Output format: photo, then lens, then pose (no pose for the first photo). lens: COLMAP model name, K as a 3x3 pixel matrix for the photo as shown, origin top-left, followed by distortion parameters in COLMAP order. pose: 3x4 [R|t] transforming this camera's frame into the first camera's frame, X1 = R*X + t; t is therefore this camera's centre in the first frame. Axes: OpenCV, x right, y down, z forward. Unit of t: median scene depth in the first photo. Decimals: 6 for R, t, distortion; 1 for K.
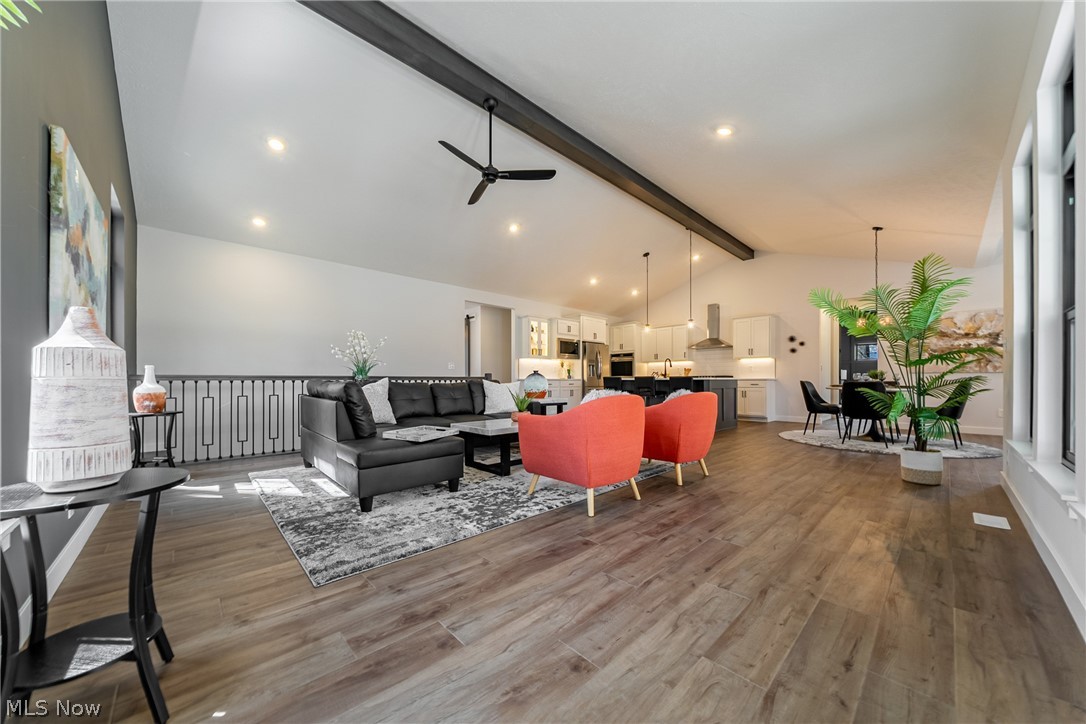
lens RADIAL K [[370.8, 0, 543.0], [0, 370.8, 362.0], [0, 0, 1]] dist [-0.000698, -0.000169]
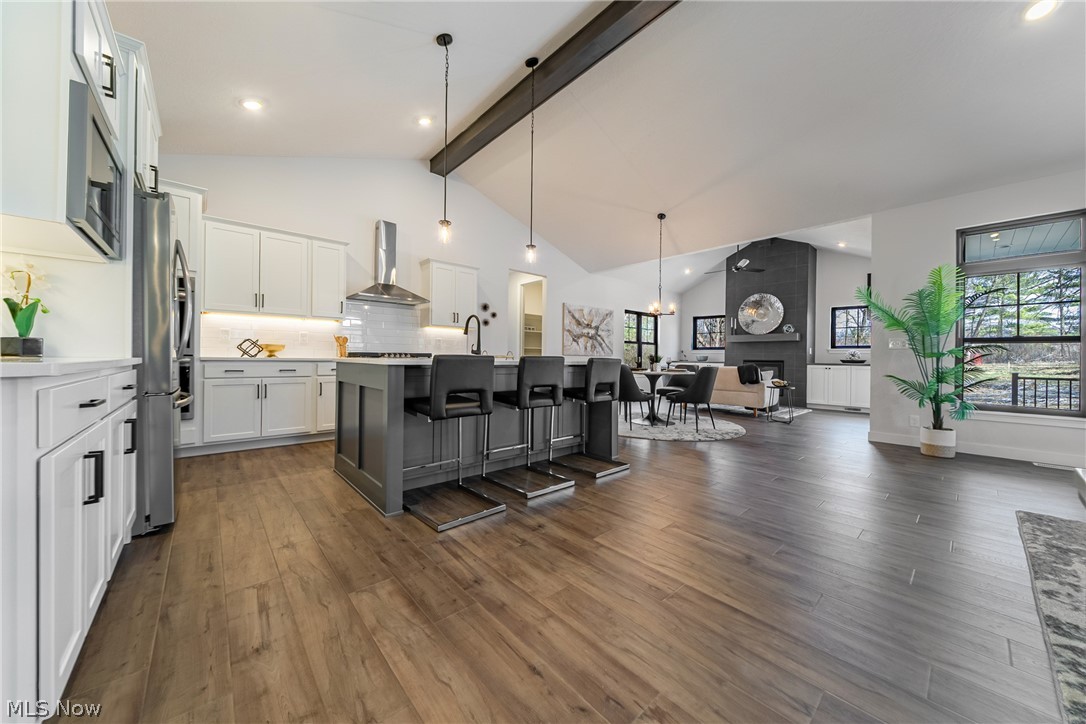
lens RADIAL K [[381.0, 0, 550.0], [0, 381.0, 357.3], [0, 0, 1]] dist [-0.001585, -0.000106]
pose [[0.050461, 0.004374, 0.998716, -0.106436], [-0.062486, 0.998045, -0.001213, 0.033639], [-0.996769, -0.062345, 0.050636, 0.820267]]
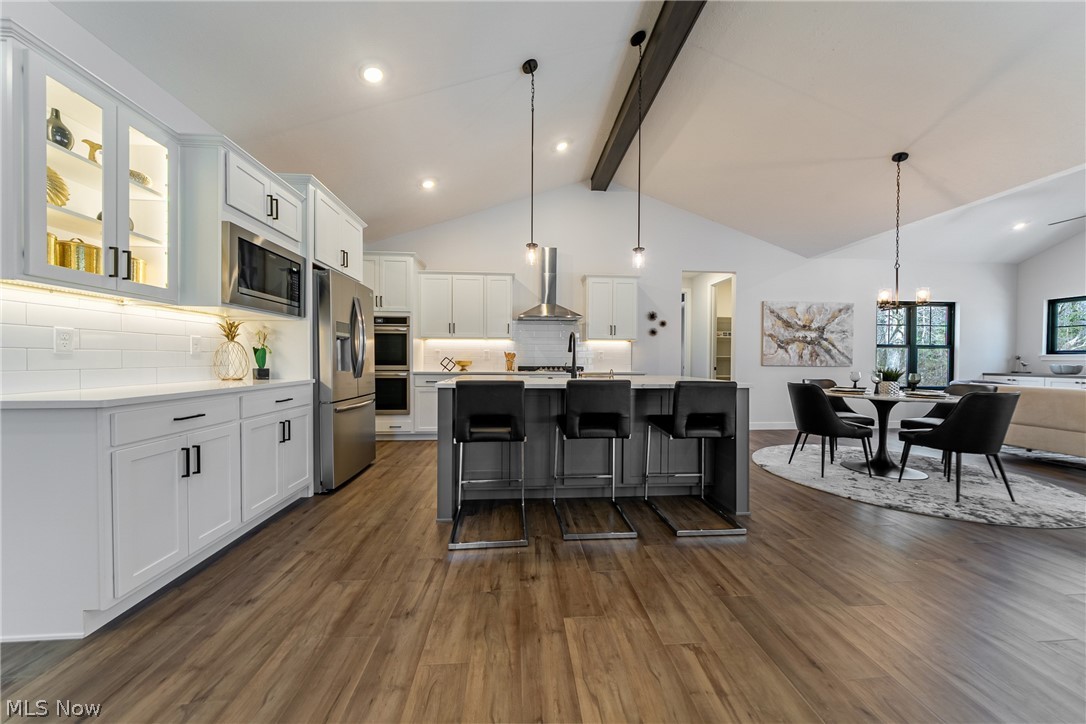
lens RADIAL K [[370.8, 0, 543.0], [0, 370.8, 362.0], [0, 0, 1]] dist [-0.000698, -0.000169]
pose [[0.648987, 0.002196, 0.760796, -0.012169], [-0.046008, 0.998279, 0.036364, 0.010445], [-0.759407, -0.058602, 0.647972, 0.689879]]
